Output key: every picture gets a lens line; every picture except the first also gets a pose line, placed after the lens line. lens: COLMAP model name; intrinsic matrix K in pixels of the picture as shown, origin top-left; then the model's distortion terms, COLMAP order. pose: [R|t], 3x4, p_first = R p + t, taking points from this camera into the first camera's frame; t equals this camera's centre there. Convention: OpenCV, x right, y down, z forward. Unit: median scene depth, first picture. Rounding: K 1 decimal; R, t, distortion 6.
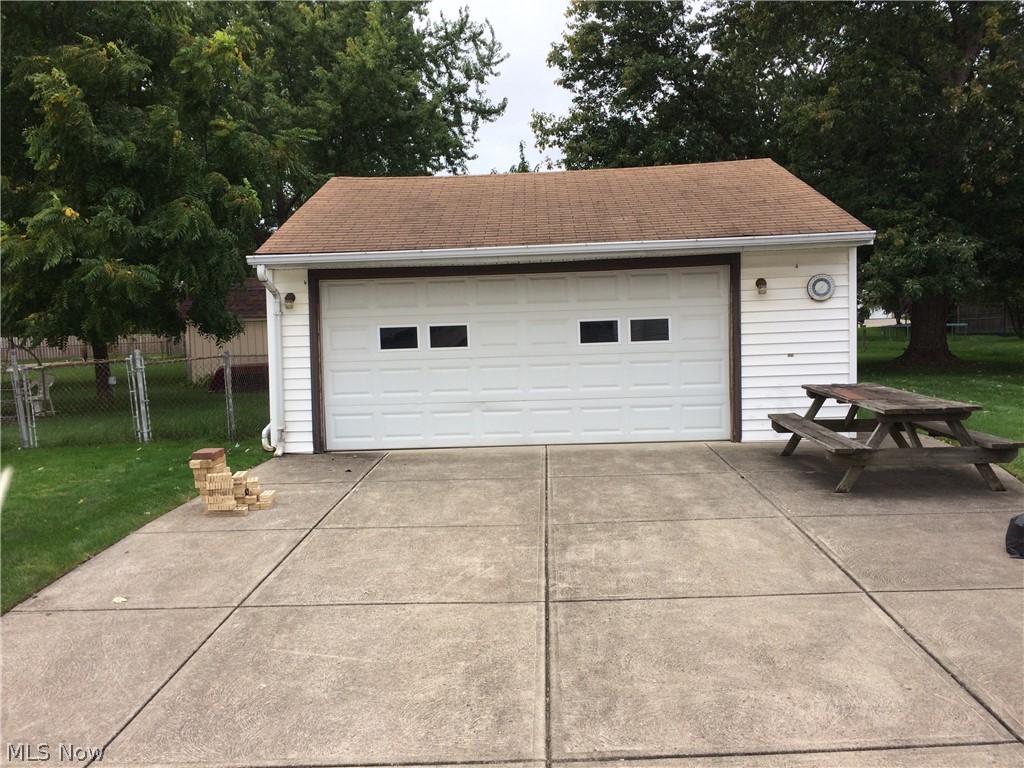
lens RADIAL K [[874.6, 0, 512.0], [0, 874.6, 384.0], [0, 0, 1]] dist [0.079329, -0.101833]
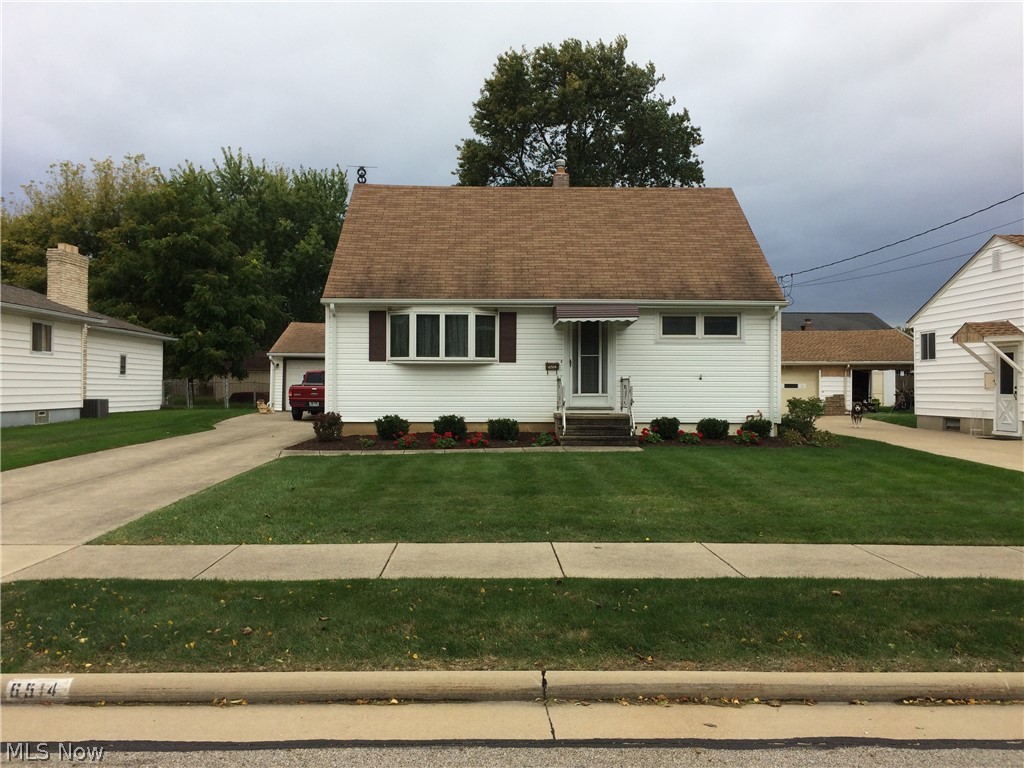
lens RADIAL K [[874.6, 0, 512.0], [0, 874.6, 384.0], [0, 0, 1]] dist [0.079329, -0.101833]
pose [[0.997979, 0.029106, 0.056480, 0.469449], [-0.025000, 0.997084, -0.072101, 0.200250], [-0.058414, 0.070543, 0.995797, -2.461327]]
